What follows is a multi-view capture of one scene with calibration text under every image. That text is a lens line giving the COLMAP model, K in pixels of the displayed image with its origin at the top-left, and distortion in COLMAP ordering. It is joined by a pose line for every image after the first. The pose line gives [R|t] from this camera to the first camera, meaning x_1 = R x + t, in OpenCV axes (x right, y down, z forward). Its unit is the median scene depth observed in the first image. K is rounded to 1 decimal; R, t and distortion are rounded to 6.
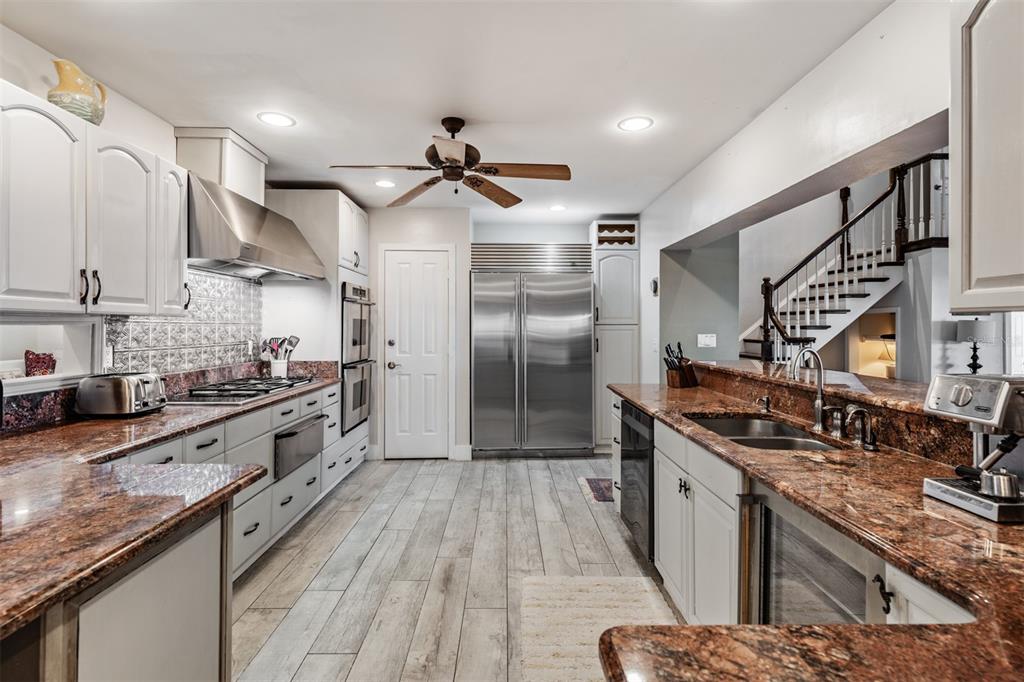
lens RADIAL K [[490.4, 0, 510.8], [0, 490.4, 326.3], [0, 0, 1]] dist [-0.000001, -0.000890]
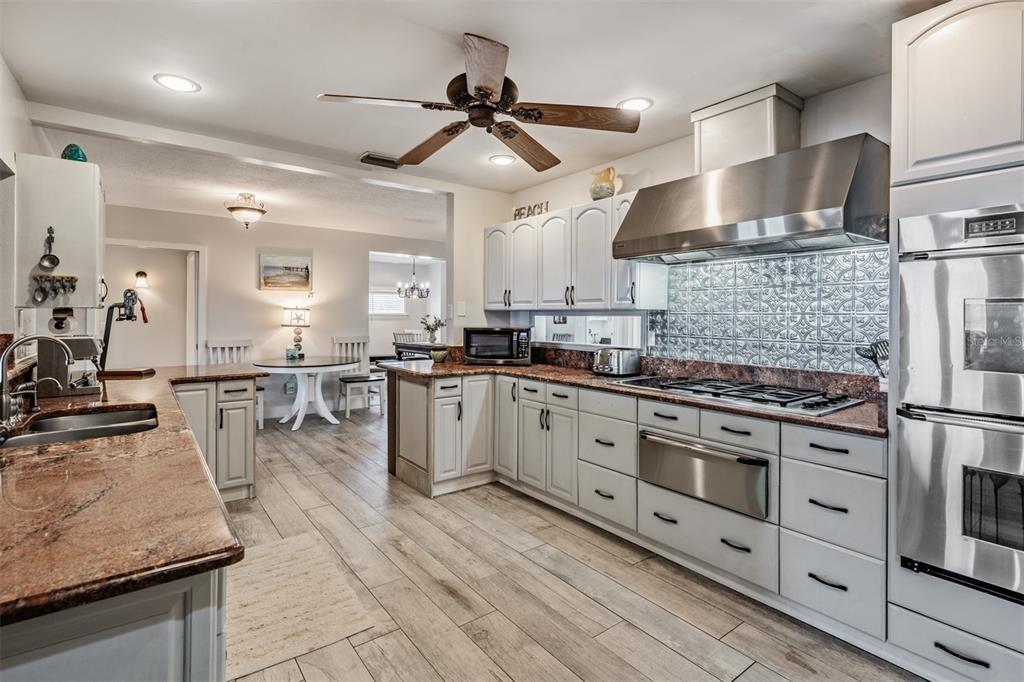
lens RADIAL K [[494.6, 0, 514.9], [0, 494.6, 316.8], [0, 0, 1]] dist [-0.000283, -0.000320]
pose [[-0.802469, -0.006823, -0.596655, 0.172280], [-0.007211, 0.999972, -0.001736, 0.001761], [0.596650, 0.002909, -0.802496, 0.942449]]
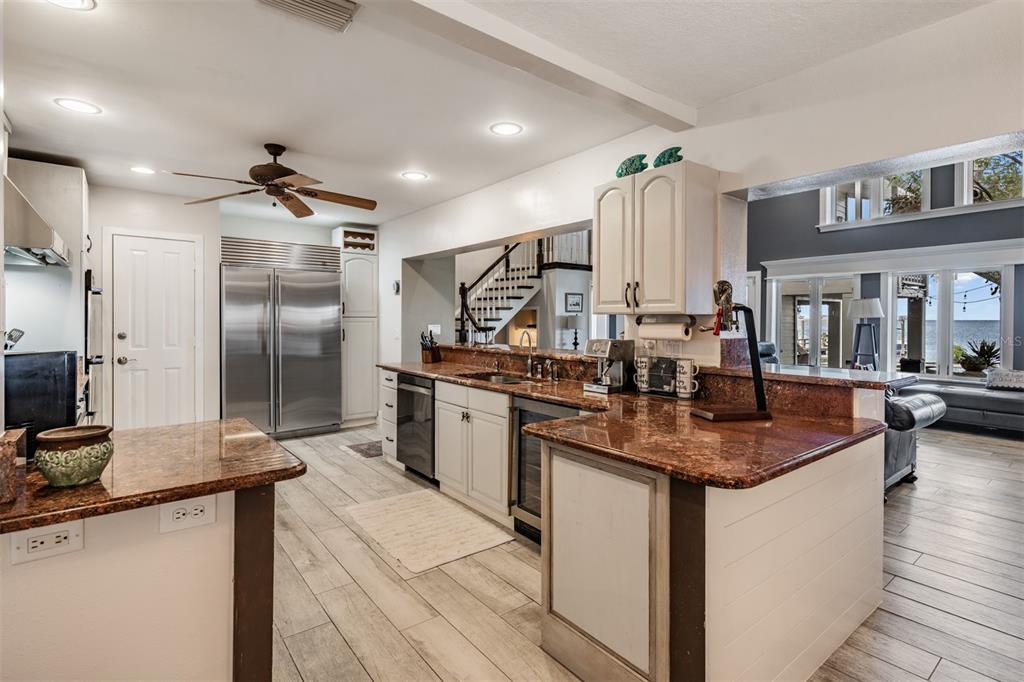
lens RADIAL K [[490.4, 0, 510.8], [0, 490.4, 326.3], [0, 0, 1]] dist [-0.000001, -0.000890]
pose [[0.796153, -0.006991, 0.605055, -0.218534], [-0.003105, 0.999873, 0.015639, -0.001133], [-0.605087, -0.014329, 0.796030, -0.168736]]
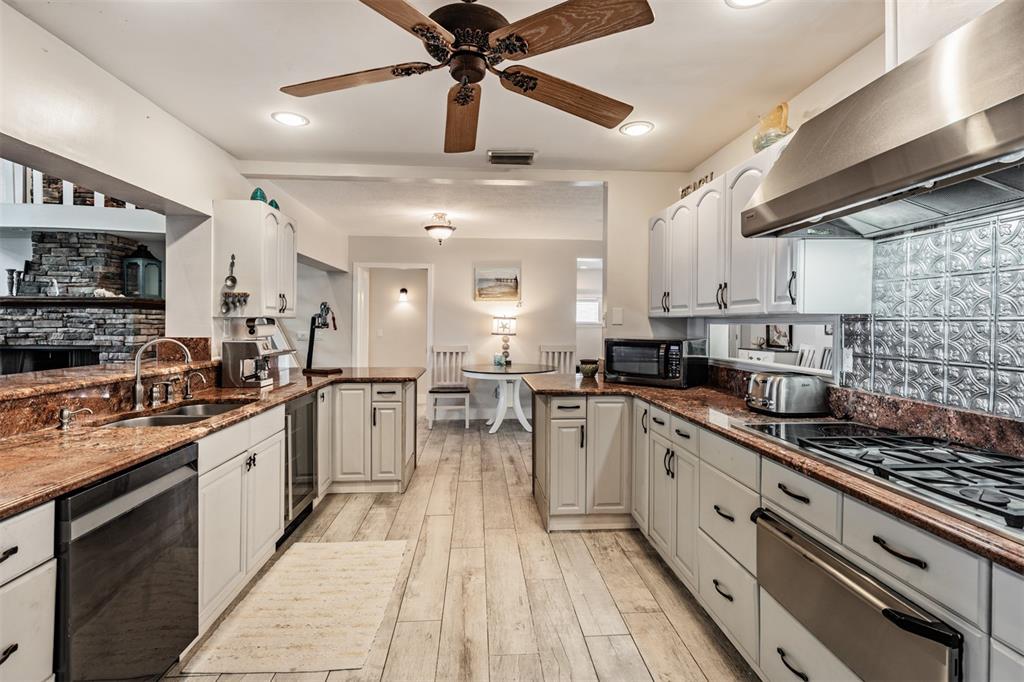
lens RADIAL K [[490.4, 0, 510.8], [0, 490.4, 326.3], [0, 0, 1]] dist [-0.000001, -0.000890]
pose [[-0.998438, -0.008494, -0.055226, -0.079884], [-0.008714, 0.999955, 0.003745, 0.000816], [0.055192, 0.004220, -0.998467, 0.913554]]
